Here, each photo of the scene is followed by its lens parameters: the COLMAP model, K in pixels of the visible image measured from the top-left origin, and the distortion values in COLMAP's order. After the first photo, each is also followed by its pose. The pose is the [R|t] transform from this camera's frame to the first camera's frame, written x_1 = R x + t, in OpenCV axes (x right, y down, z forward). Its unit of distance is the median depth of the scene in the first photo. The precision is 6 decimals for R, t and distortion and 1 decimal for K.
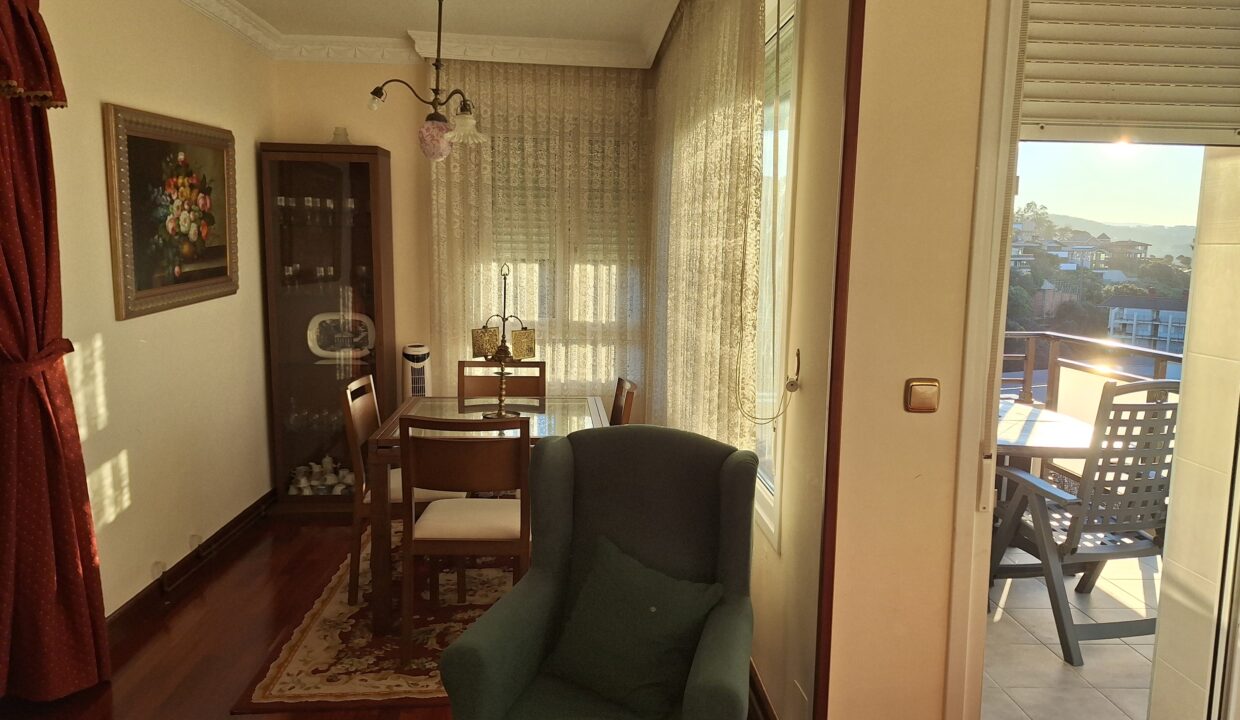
lens RADIAL K [[854.3, 0, 623.5], [0, 854.3, 362.1], [0, 0, 1]] dist [0.083497, -0.100964]
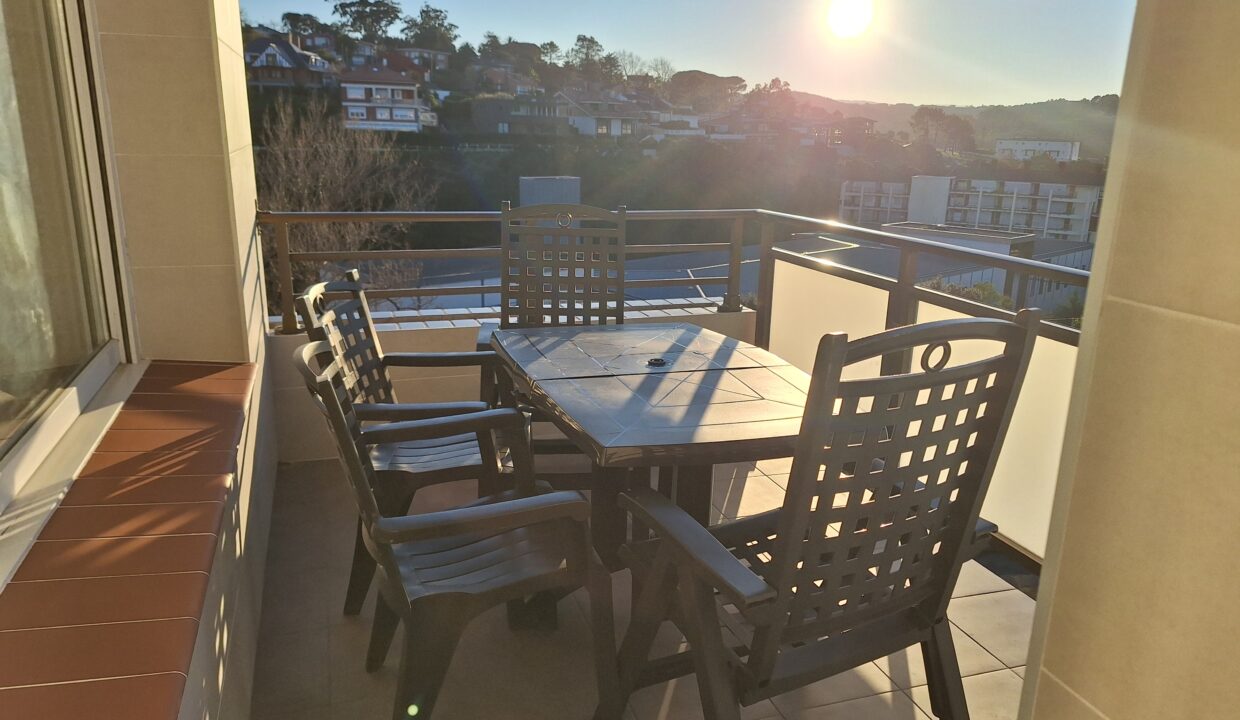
lens RADIAL K [[854.3, 0, 624.9], [0, 854.3, 372.6], [0, 0, 1]] dist [0.083497, -0.100964]
pose [[0.964056, -0.069731, 0.256384, 0.293205], [0.030454, 0.987587, 0.154092, -0.022503], [-0.263947, -0.140746, 0.954213, 0.518439]]
